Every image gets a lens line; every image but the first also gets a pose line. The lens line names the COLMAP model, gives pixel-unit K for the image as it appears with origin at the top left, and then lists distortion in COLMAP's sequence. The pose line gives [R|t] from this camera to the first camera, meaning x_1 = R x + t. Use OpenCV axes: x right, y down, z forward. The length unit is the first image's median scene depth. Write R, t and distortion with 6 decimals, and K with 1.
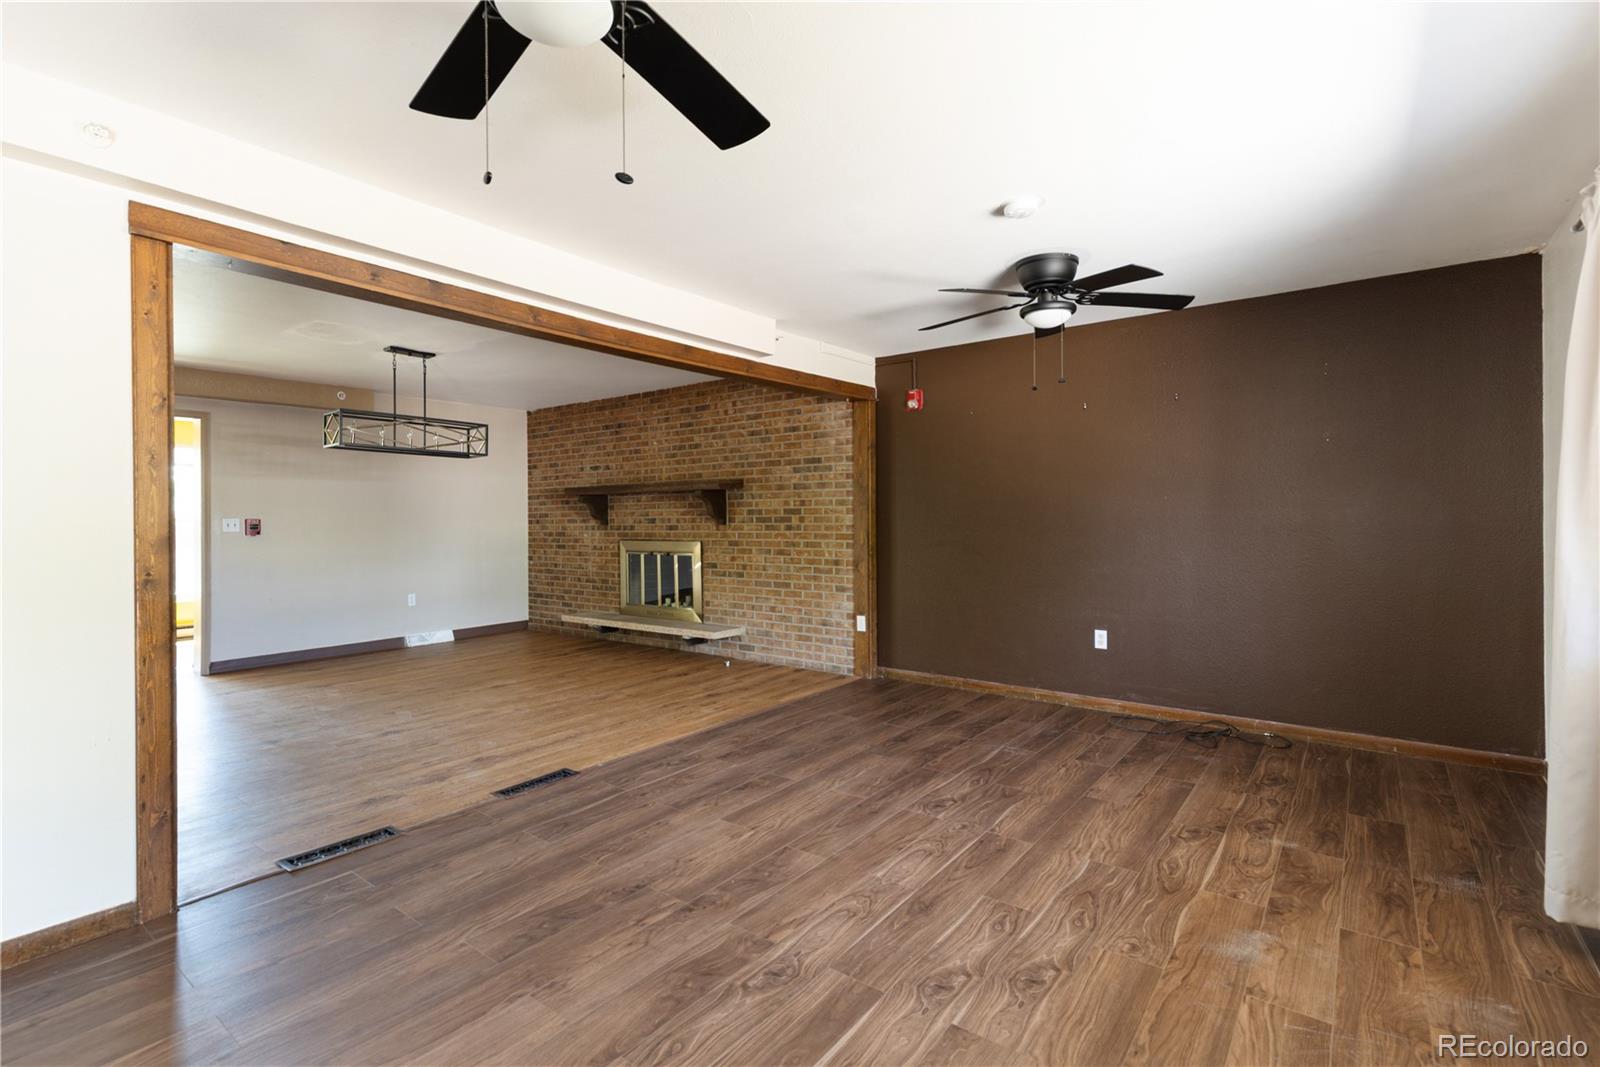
lens RADIAL K [[732.8, 0, 799.5], [0, 732.8, 519.6], [0, 0, 1]] dist [0.009290, 0.000083]
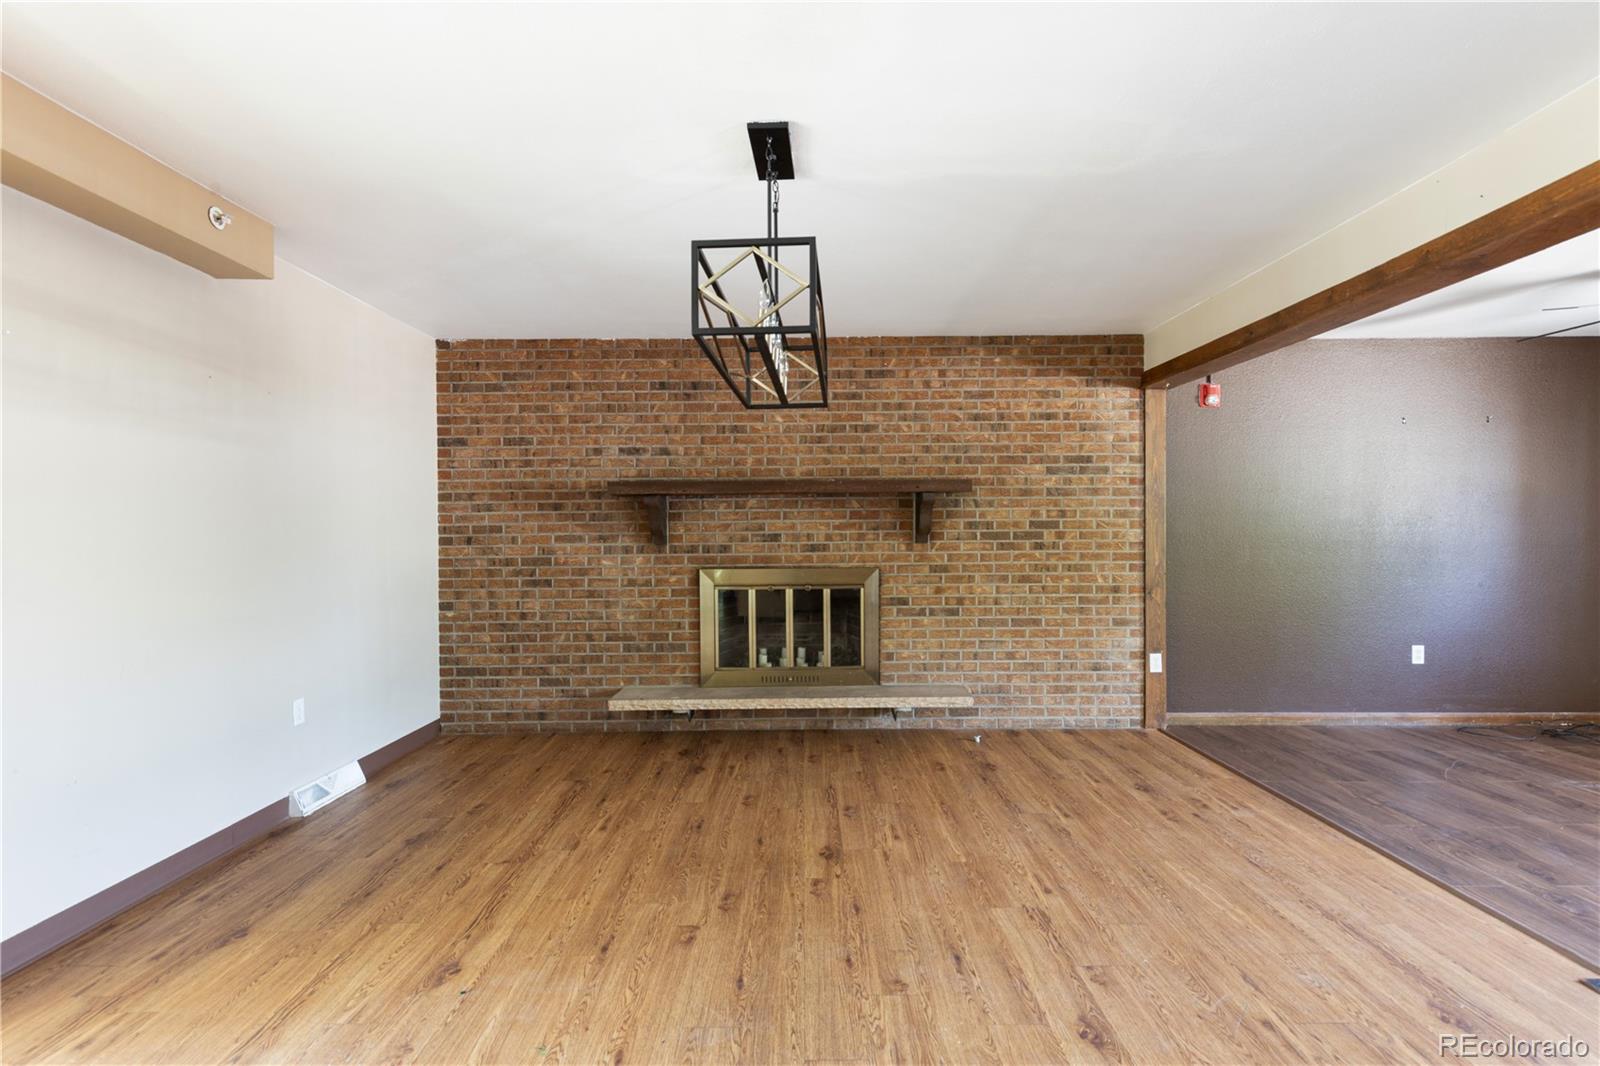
lens RADIAL K [[732.8, 0, 798.7], [0, 732.8, 542.4], [0, 0, 1]] dist [0.009290, 0.000083]
pose [[0.799202, -0.002566, 0.601057, -0.627759], [0.002038, 0.999997, 0.001559, 0.005258], [-0.601059, -0.000021, 0.799205, 0.510024]]
